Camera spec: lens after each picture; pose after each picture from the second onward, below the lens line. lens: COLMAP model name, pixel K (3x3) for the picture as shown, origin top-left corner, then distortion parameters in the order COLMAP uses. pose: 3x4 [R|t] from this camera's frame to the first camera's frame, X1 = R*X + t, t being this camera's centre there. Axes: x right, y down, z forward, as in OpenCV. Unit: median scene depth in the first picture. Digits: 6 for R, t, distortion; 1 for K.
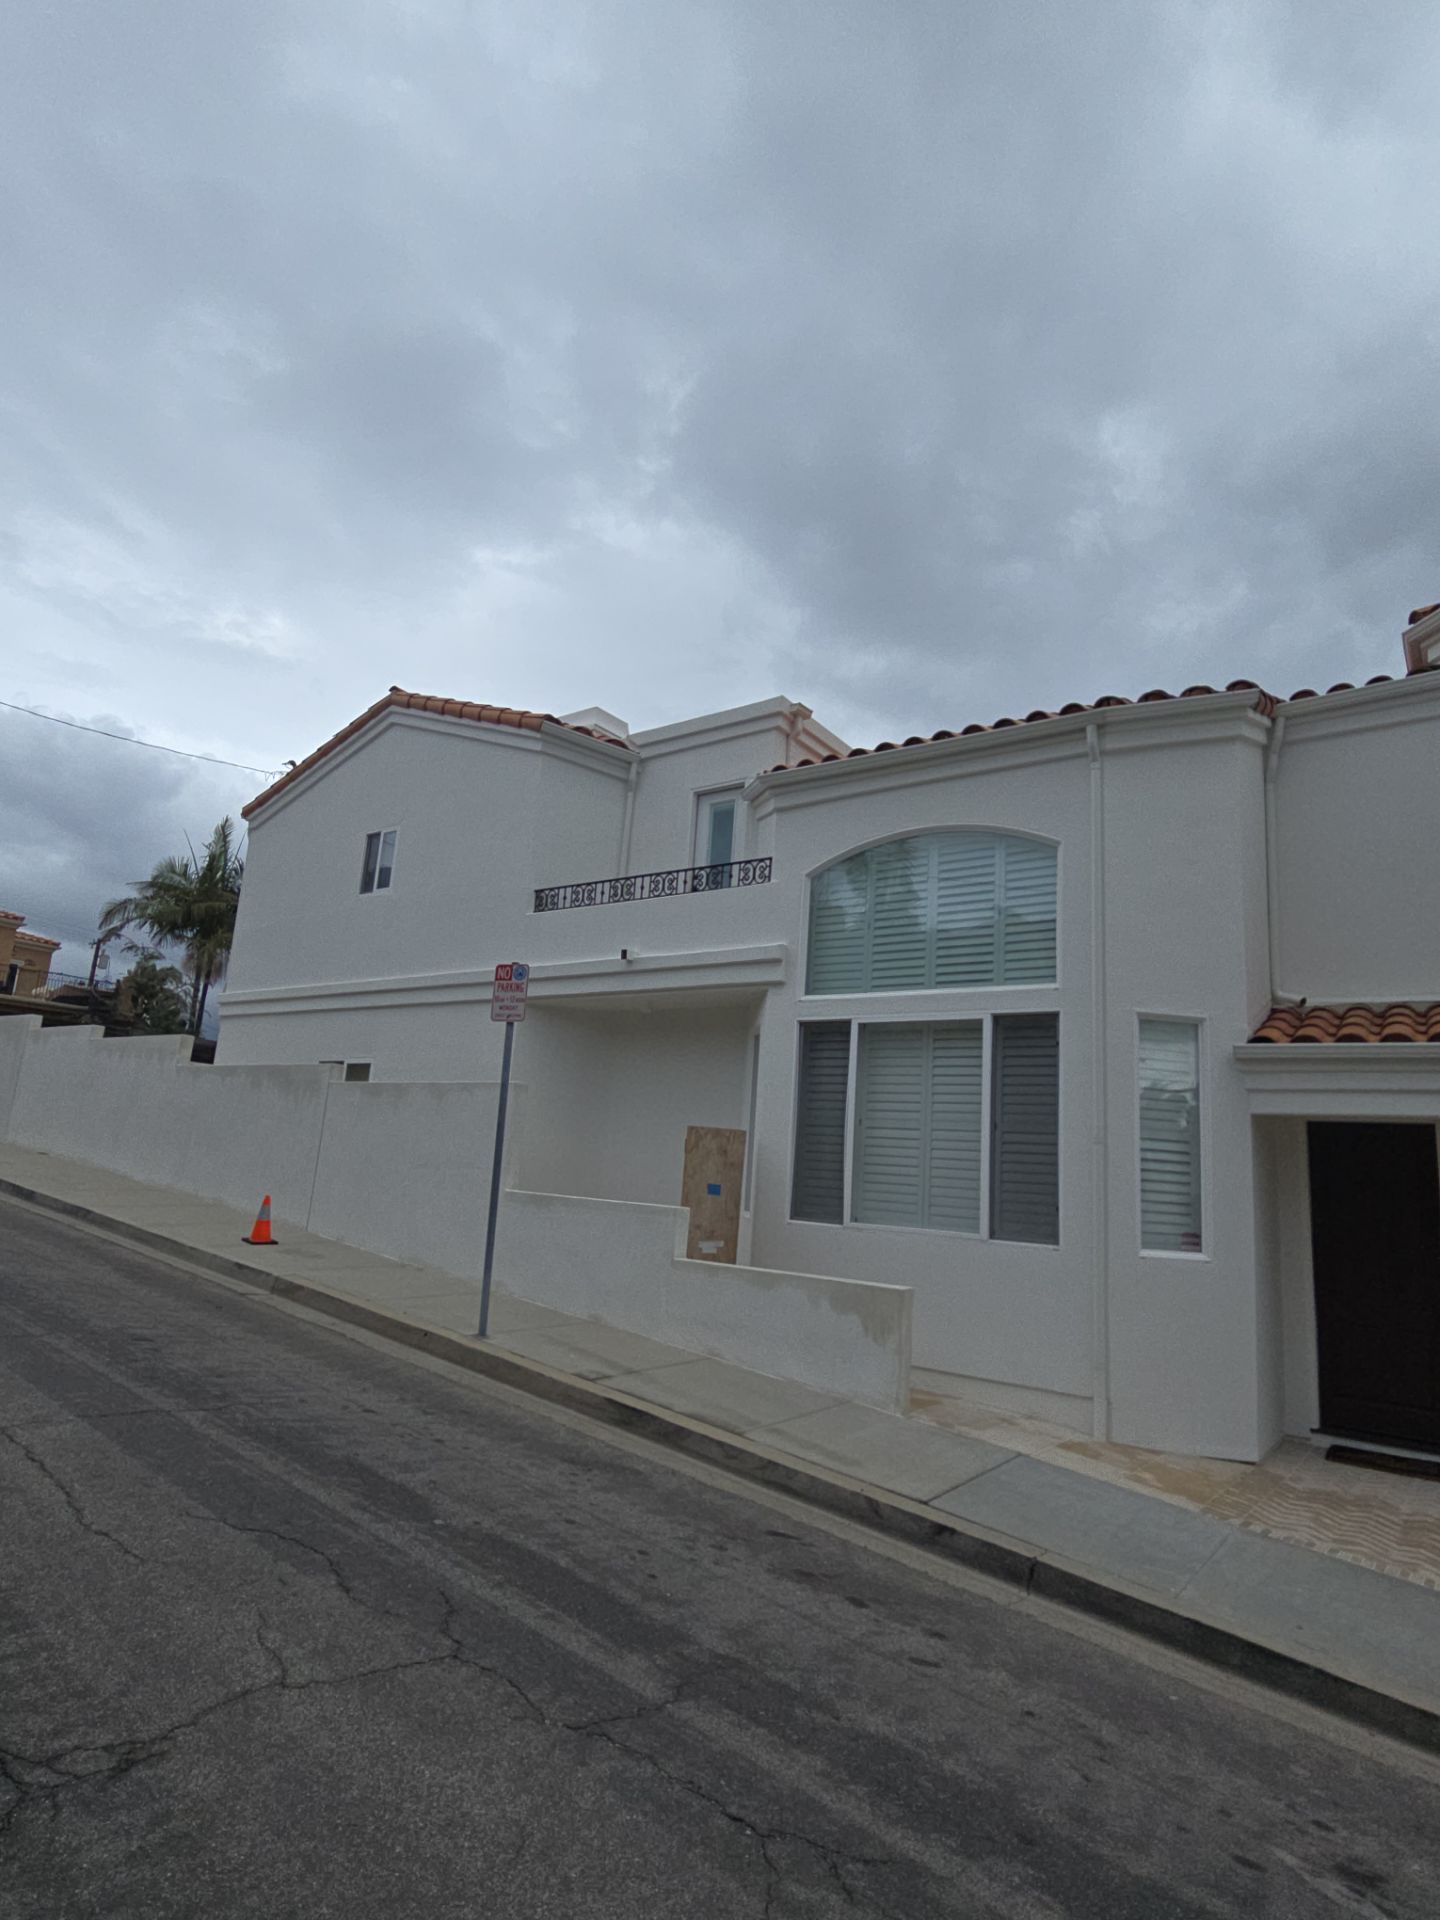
lens RADIAL K [[1043.9, 0, 714.3], [0, 1043.9, 965.9], [0, 0, 1]] dist [0.004497, -0.002004]
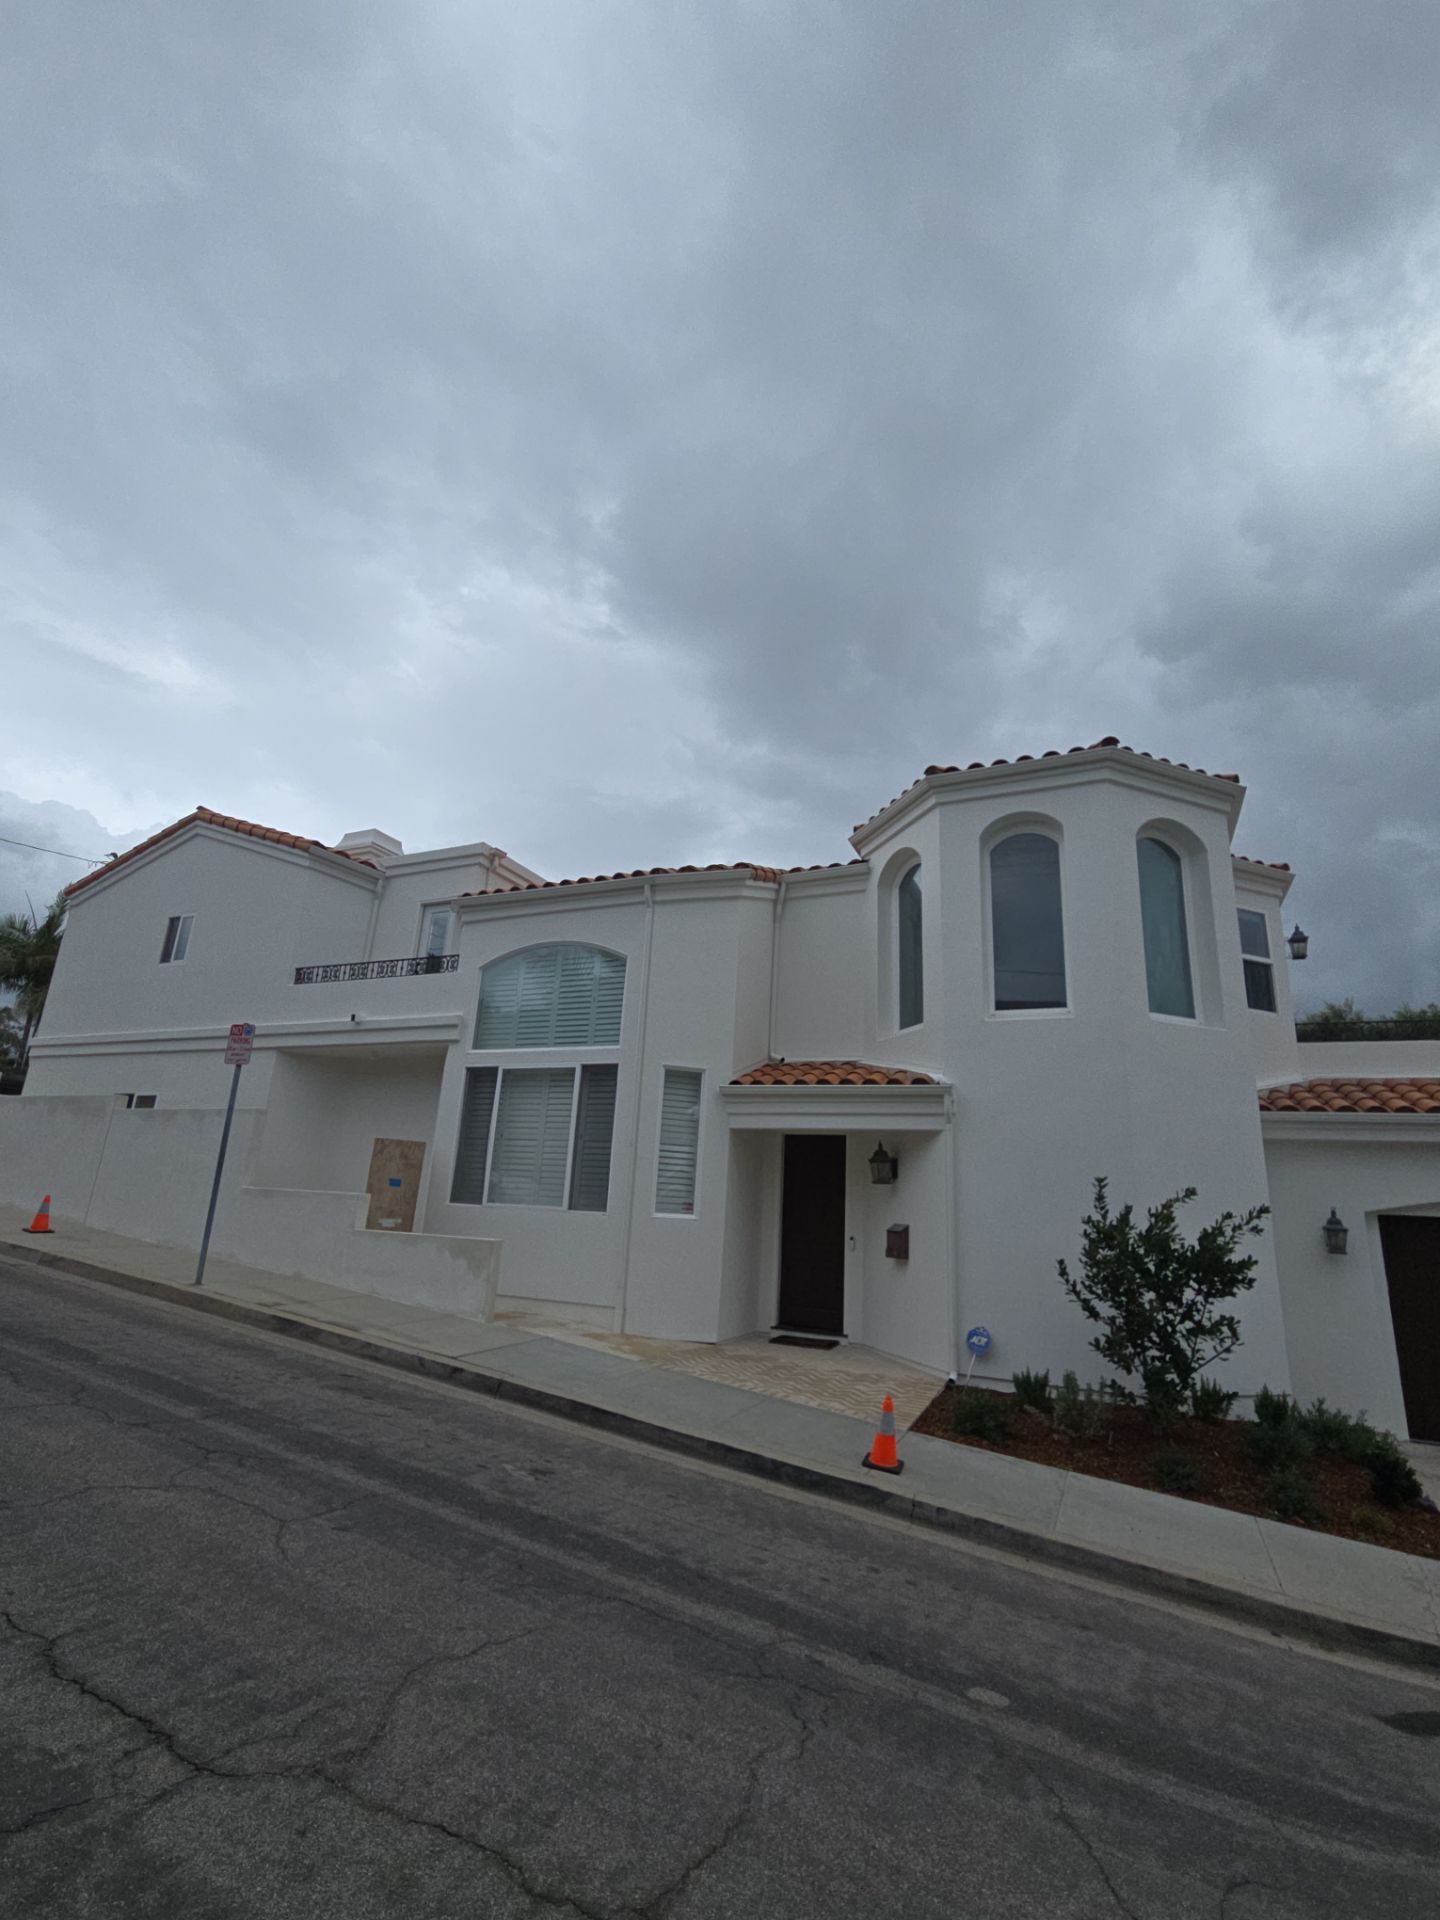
lens RADIAL K [[856.1, 0, 727.9], [0, 856.1, 971.5], [0, 0, 1]] dist [0.002090, 0.000551]
pose [[0.976901, 0.038800, 0.210139, 0.205867], [-0.026044, 0.997665, -0.063134, -0.017035], [-0.212098, 0.056203, 0.975631, -0.299225]]
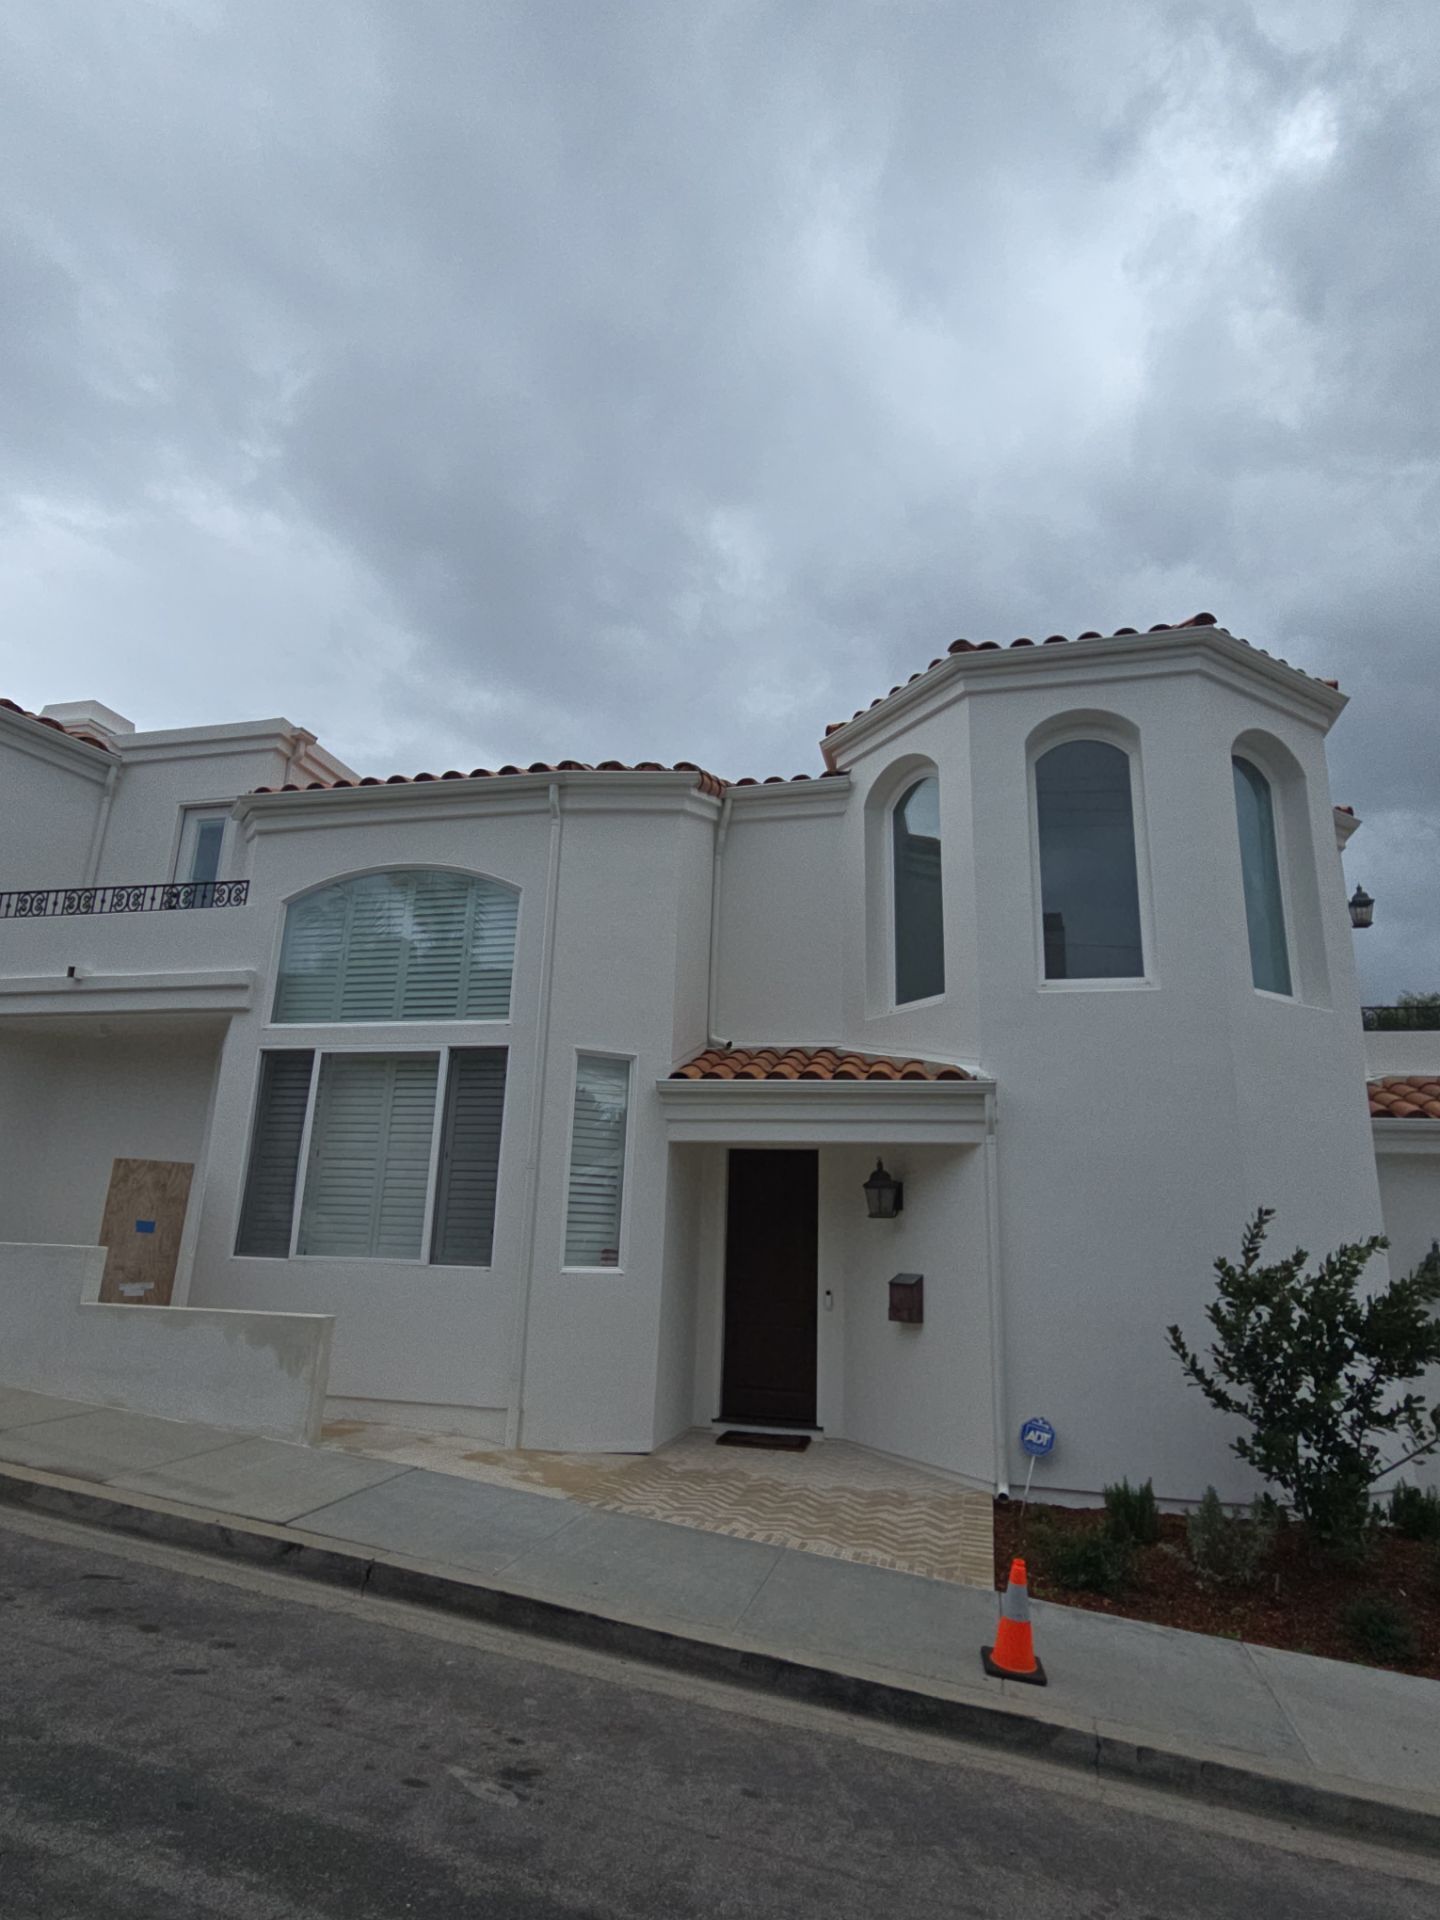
lens RADIAL K [[1043.9, 0, 714.3], [0, 1043.9, 965.9], [0, 0, 1]] dist [0.004497, -0.002004]
pose [[0.925551, 0.058617, 0.374058, 0.115947], [-0.043708, 0.997880, -0.048225, 0.004009], [-0.376092, 0.028285, 0.926151, -0.069858]]
